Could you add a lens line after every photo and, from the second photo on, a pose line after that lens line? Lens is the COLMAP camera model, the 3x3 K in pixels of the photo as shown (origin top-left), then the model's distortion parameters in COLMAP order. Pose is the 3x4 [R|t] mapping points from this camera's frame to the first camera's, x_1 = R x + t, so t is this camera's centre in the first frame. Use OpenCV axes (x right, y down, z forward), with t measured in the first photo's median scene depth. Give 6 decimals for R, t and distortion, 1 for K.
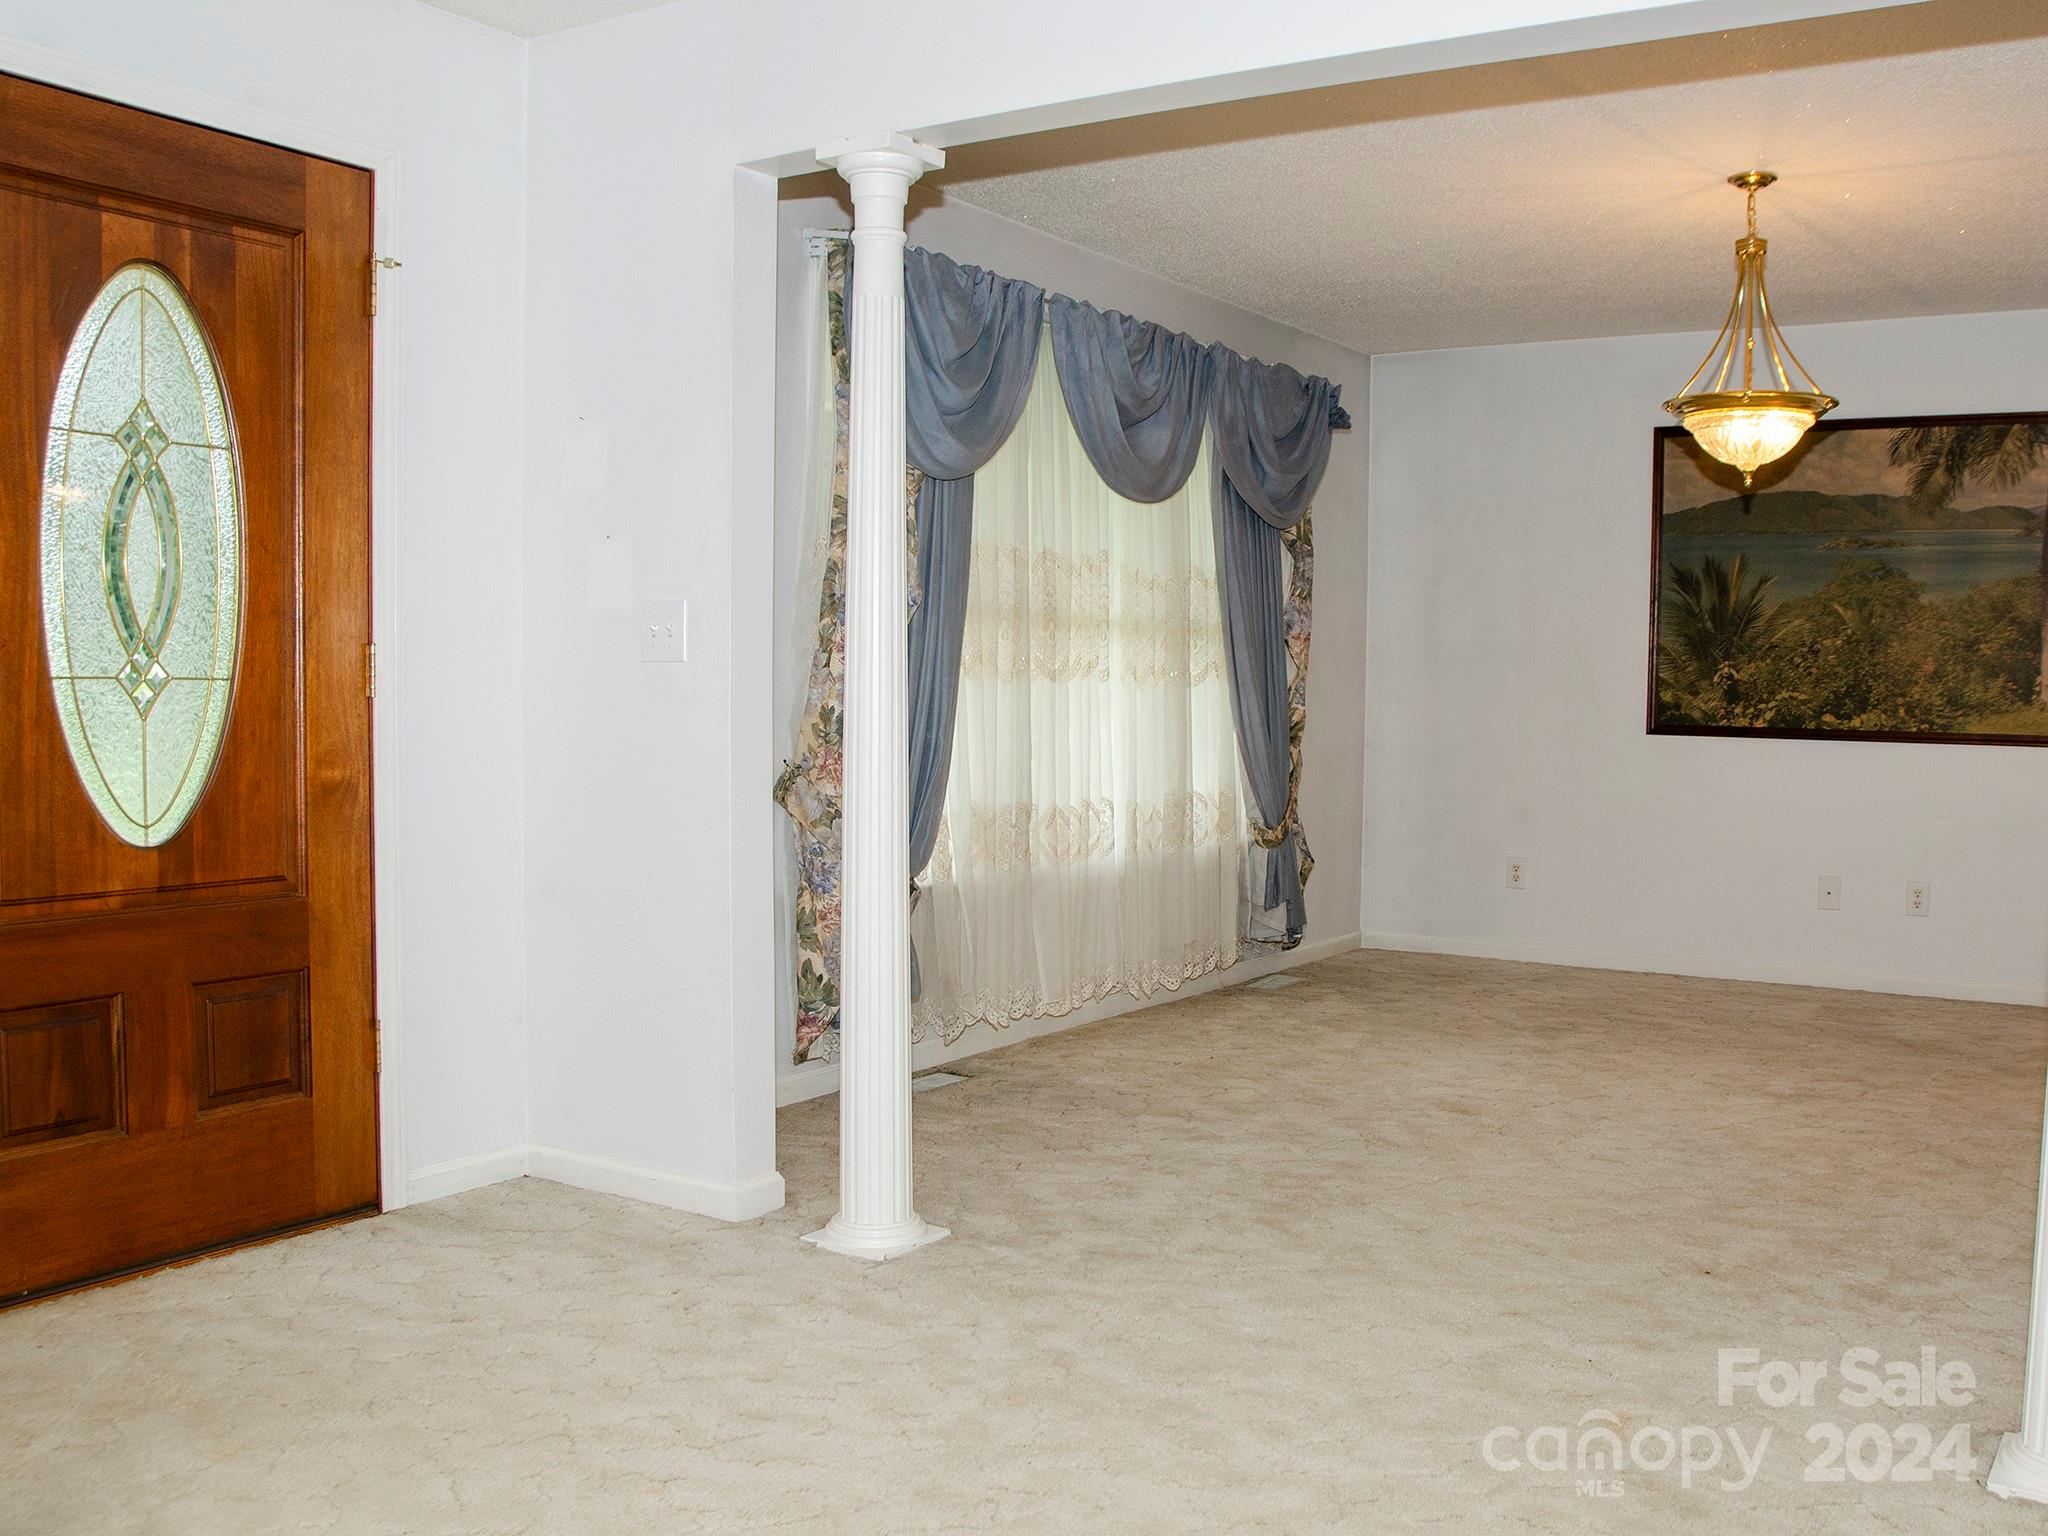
lens RADIAL K [[1985.0, 0, 1127.2], [0, 1985.0, 769.6], [0, 0, 1]] dist [-0.128060, 0.081005]
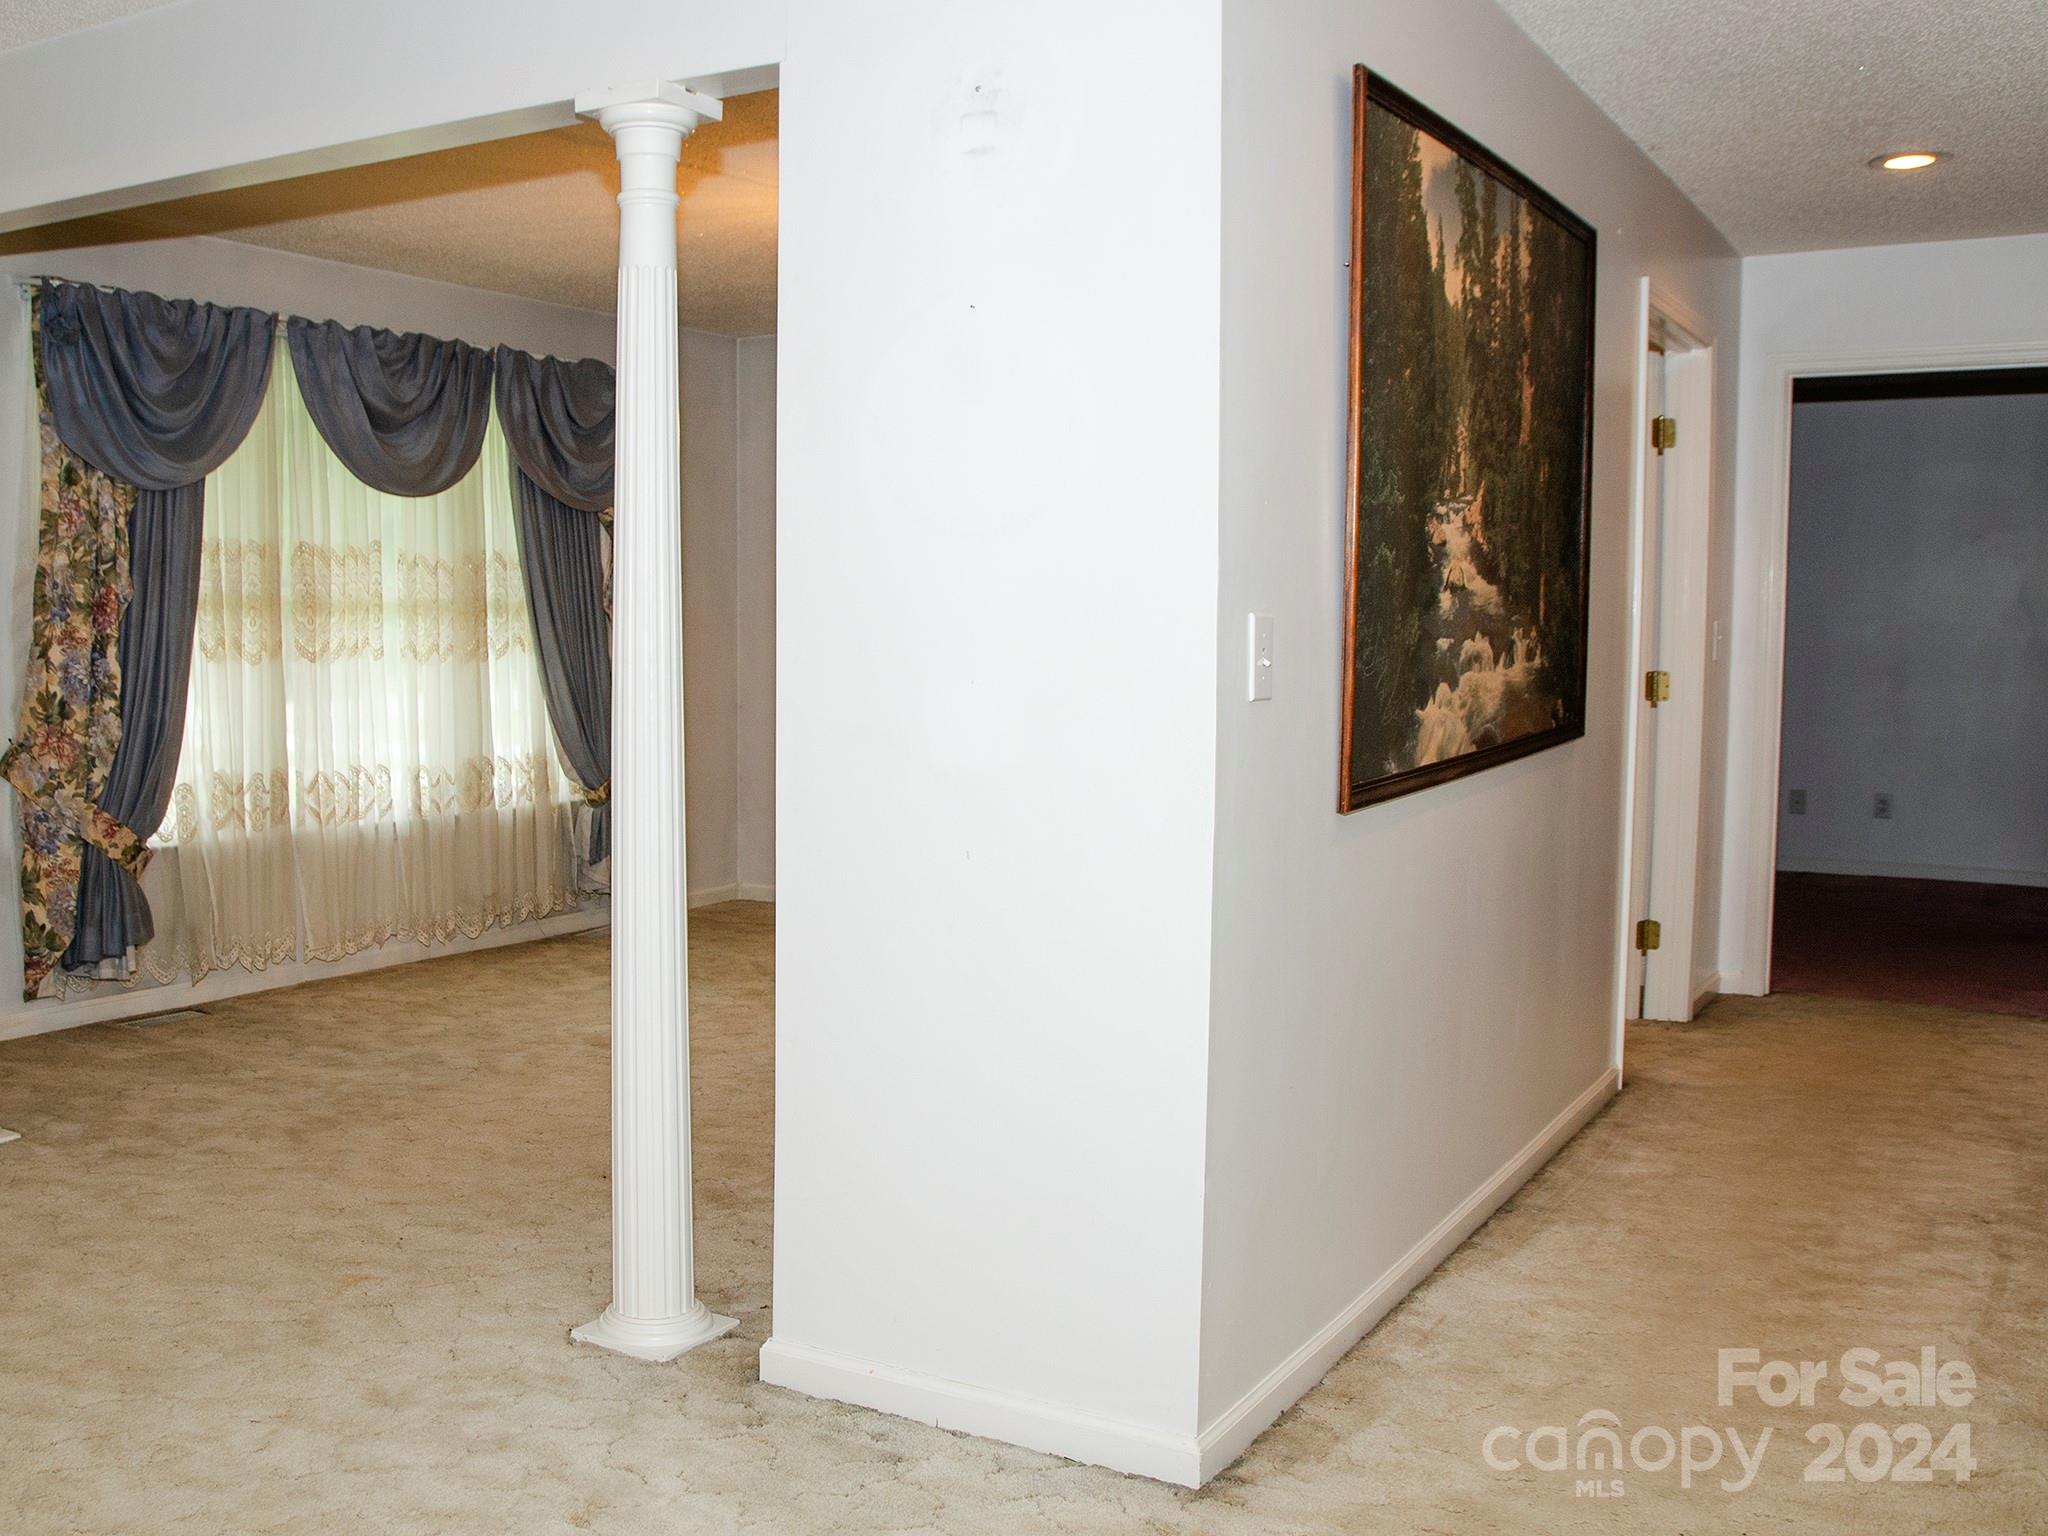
lens RADIAL K [[2064.2, 0, 1155.9], [0, 2064.2, 770.7], [0, 0, 1]] dist [-0.174924, 0.025461]
pose [[0.999461, -0.013788, 0.029778, 0.396742], [0.012966, 0.999534, 0.027621, -0.007955], [-0.030145, -0.027220, 0.999175, -0.136146]]
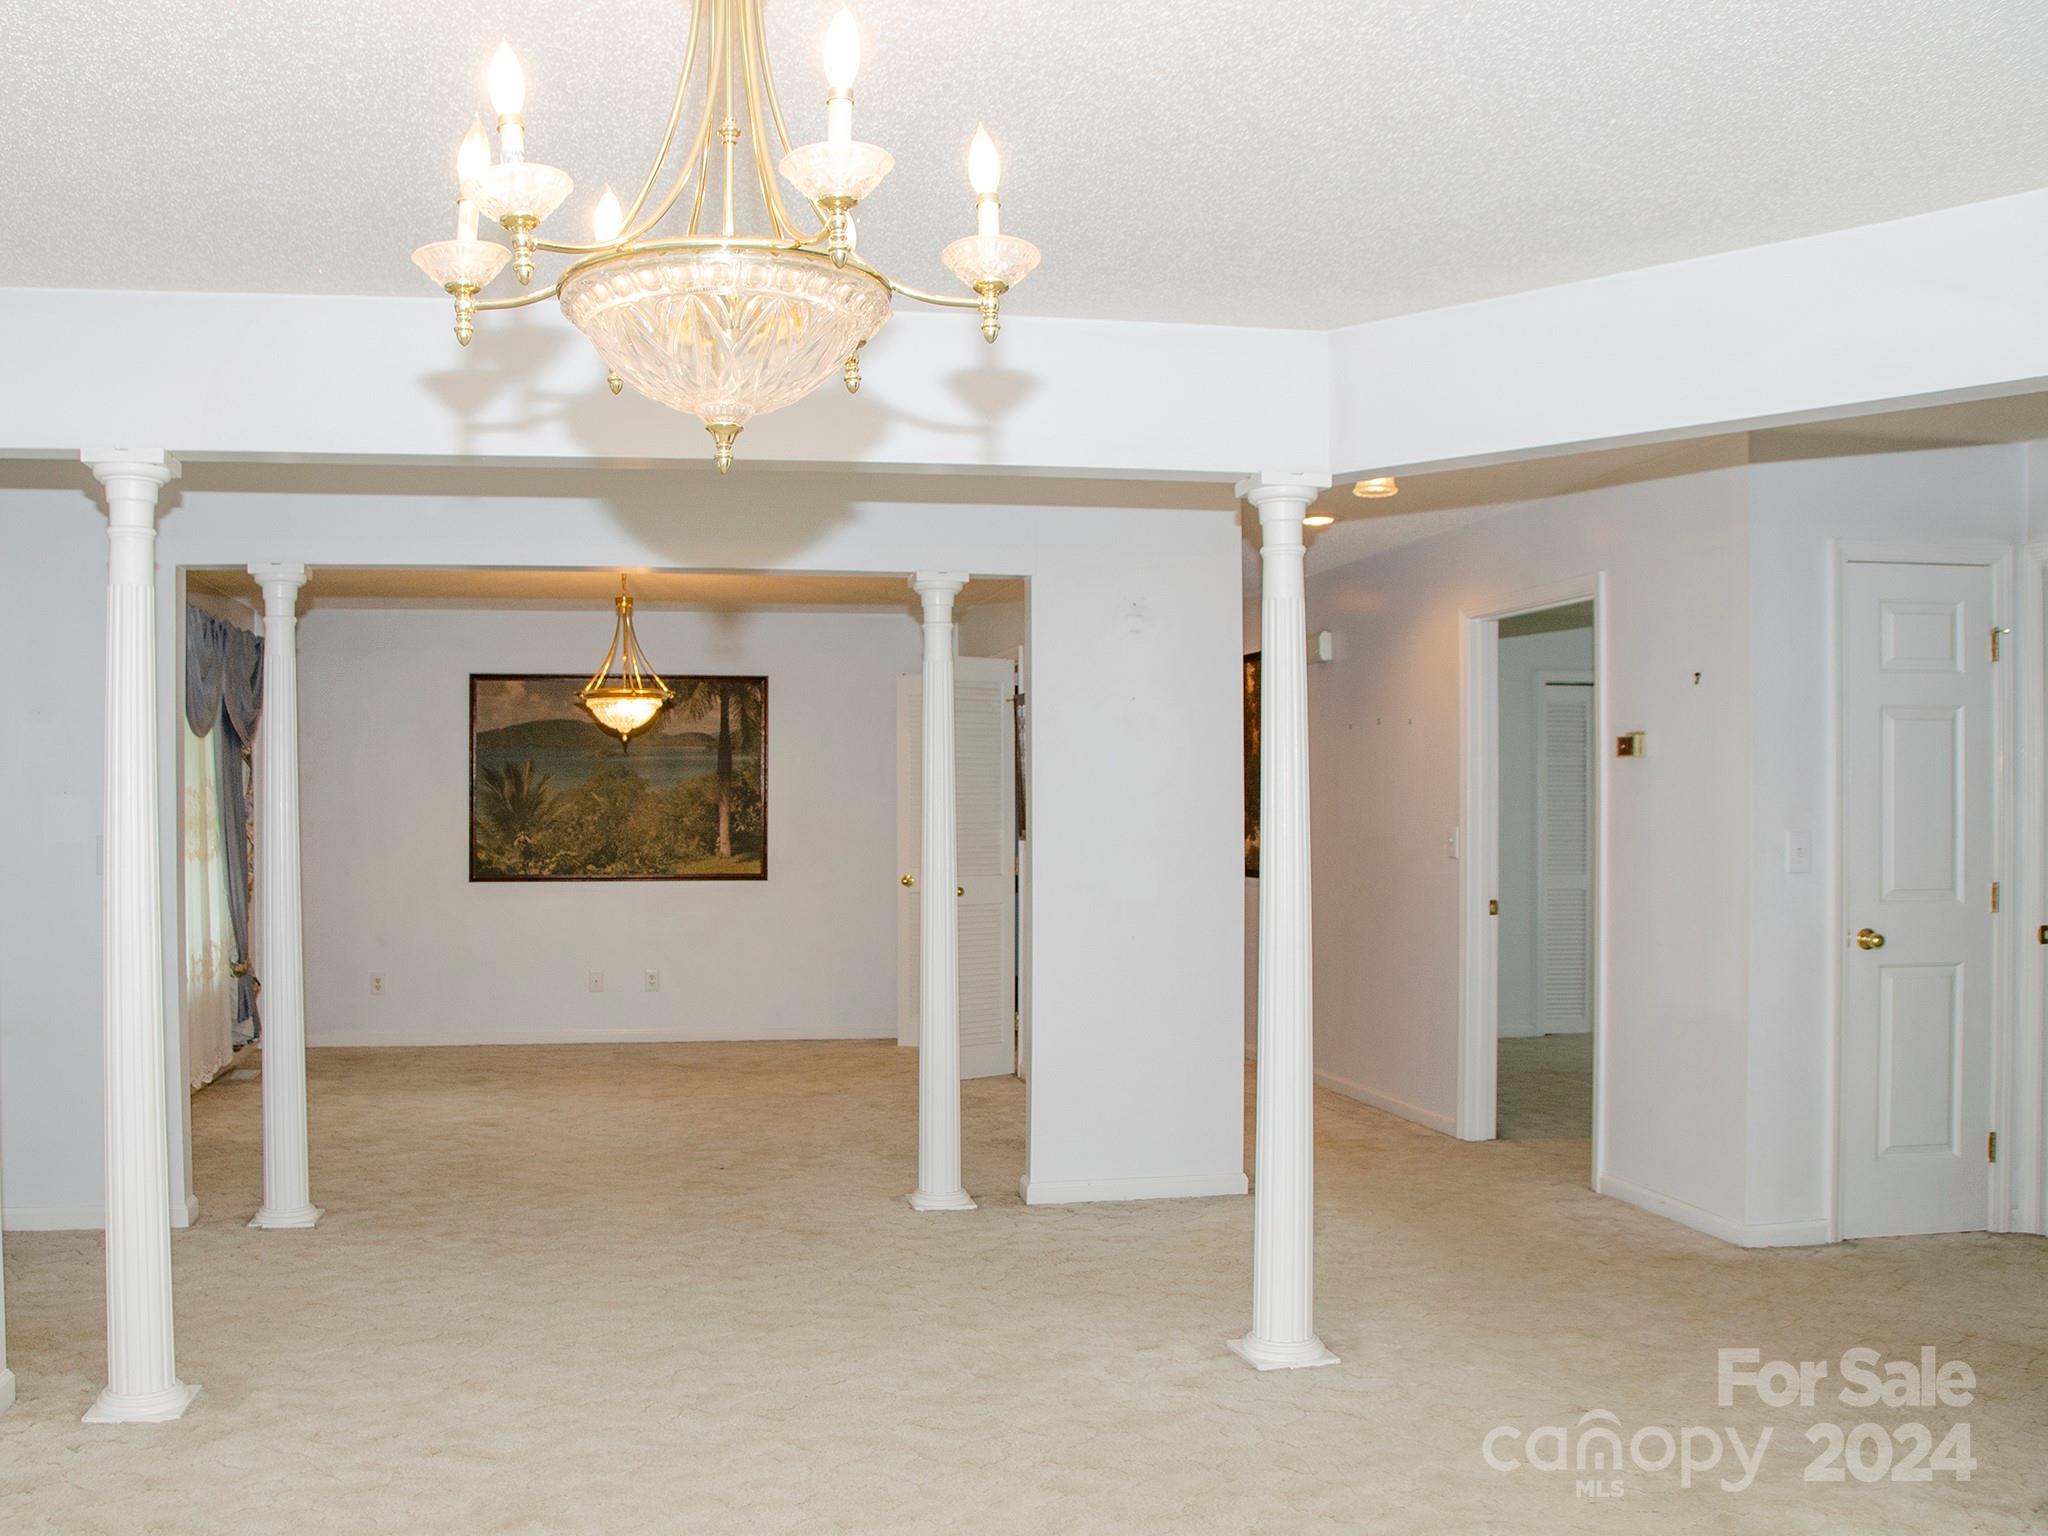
lens RADIAL K [[1985.0, 0, 1127.2], [0, 1985.0, 769.6], [0, 0, 1]] dist [-0.128060, 0.081005]
pose [[0.684533, -0.002977, 0.728976, -0.558062], [0.043987, 0.998338, -0.037228, -0.031244], [-0.727653, 0.057550, 0.683527, -0.429974]]
